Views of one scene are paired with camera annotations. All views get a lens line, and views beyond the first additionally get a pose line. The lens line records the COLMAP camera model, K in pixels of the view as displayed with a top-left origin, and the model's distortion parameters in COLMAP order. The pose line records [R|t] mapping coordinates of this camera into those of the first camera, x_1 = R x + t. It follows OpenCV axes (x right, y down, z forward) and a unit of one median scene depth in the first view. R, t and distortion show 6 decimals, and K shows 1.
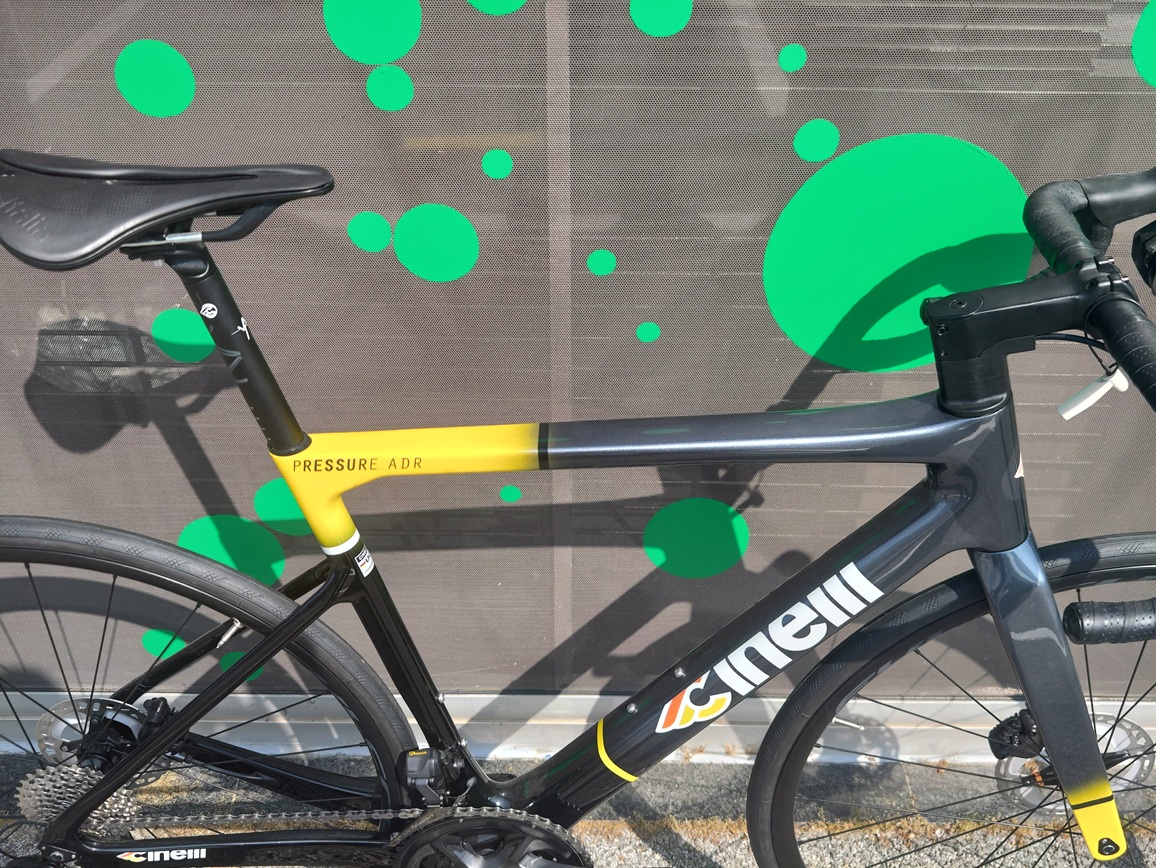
lens RADIAL K [[1179.3, 0, 578.0], [0, 1179.3, 434.0], [0, 0, 1]] dist [0.109323, -0.458761]
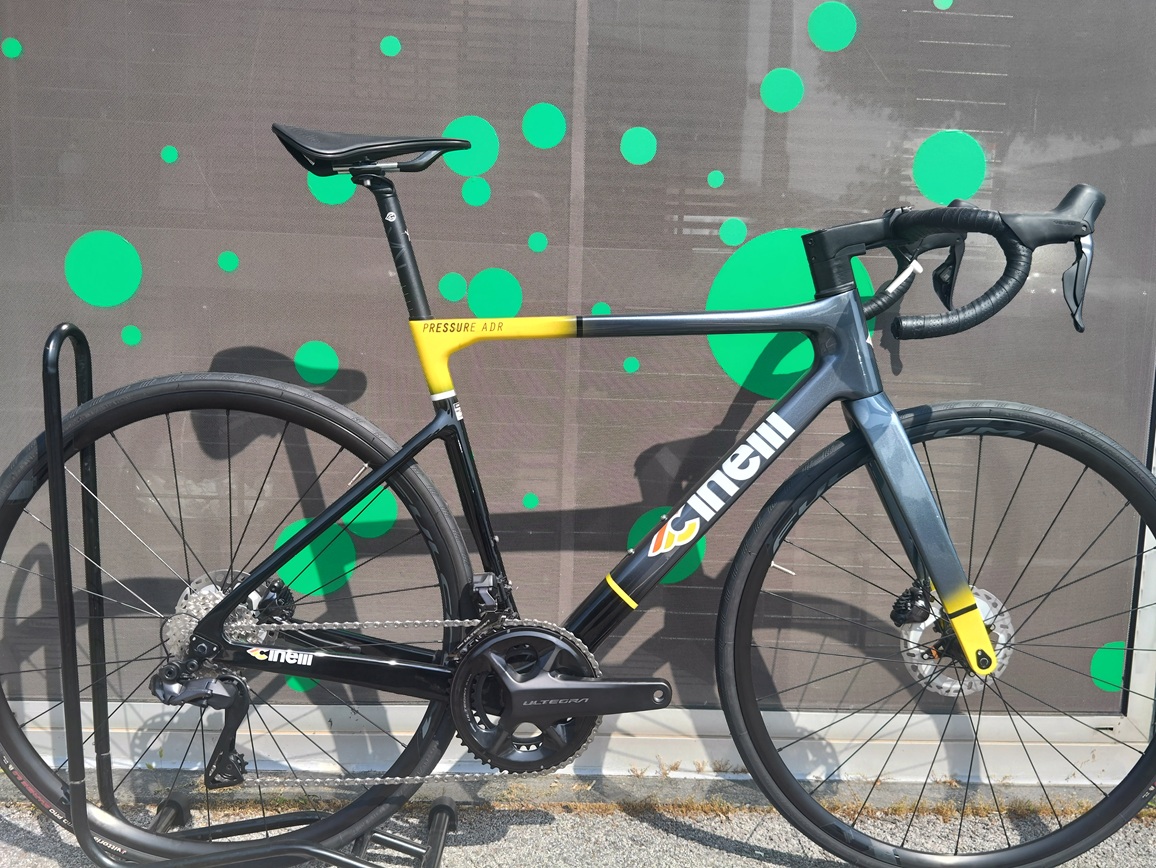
lens RADIAL K [[1207.5, 0, 578.0], [0, 1207.5, 434.0], [0, 0, 1]] dist [0.171627, -0.674425]
pose [[0.998380, 0.019683, 0.053378, -0.103571], [0.006923, 0.889239, -0.457390, 0.810425], [-0.056468, 0.457019, 0.887663, -0.366222]]
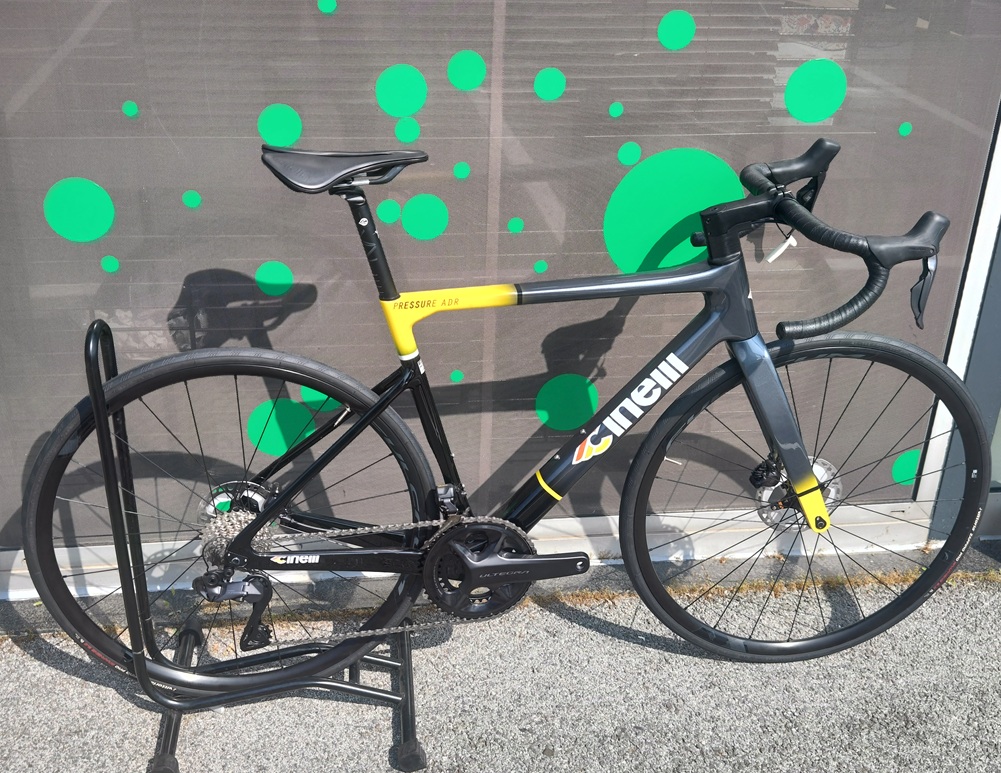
lens RADIAL K [[1185.5, 0, 469.1], [0, 1185.5, 388.6], [0, 0, 1]] dist [0.162961, -0.733464]
pose [[0.990084, -0.045549, 0.132885, -0.341023], [0.064952, 0.987217, -0.145544, 0.404897], [-0.124557, 0.152732, 0.980387, -0.820500]]
